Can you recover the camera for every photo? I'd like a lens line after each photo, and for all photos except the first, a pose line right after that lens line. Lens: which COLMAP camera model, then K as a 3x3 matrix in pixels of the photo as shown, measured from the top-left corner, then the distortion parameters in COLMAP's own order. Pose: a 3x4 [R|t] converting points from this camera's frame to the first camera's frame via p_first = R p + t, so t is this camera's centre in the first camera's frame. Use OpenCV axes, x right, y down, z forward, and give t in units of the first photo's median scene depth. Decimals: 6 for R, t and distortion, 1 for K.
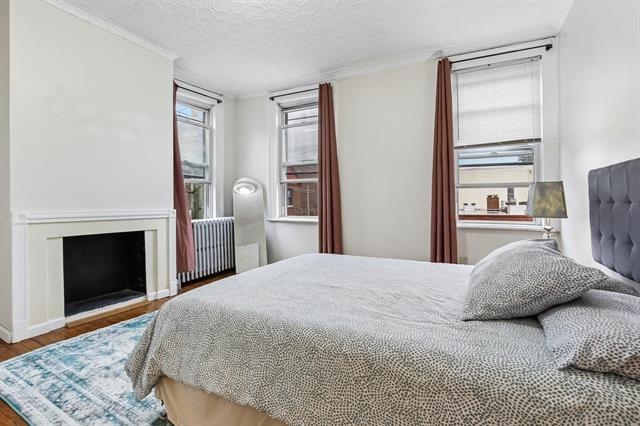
lens RADIAL K [[300.6, 0, 317.1], [0, 300.6, 215.8], [0, 0, 1]] dist [-0.017543, -0.000095]
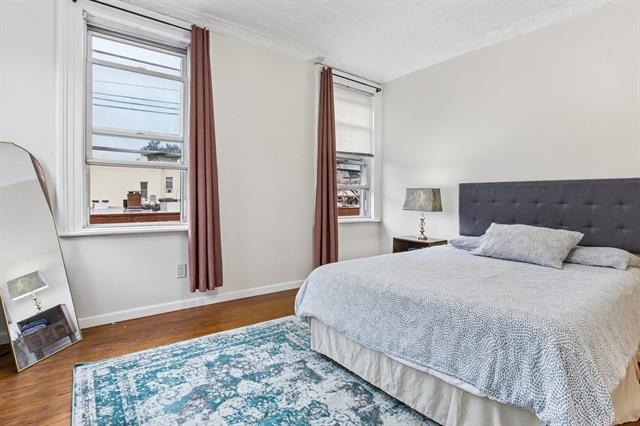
lens RADIAL K [[309.9, 0, 317.0], [0, 309.9, 210.6], [0, 0, 1]] dist [0.000758, 0.000027]
pose [[0.453021, -0.028092, 0.891057, -0.603657], [0.036330, 0.999255, 0.013032, -0.026442], [-0.890760, 0.026469, 0.453704, 0.544564]]
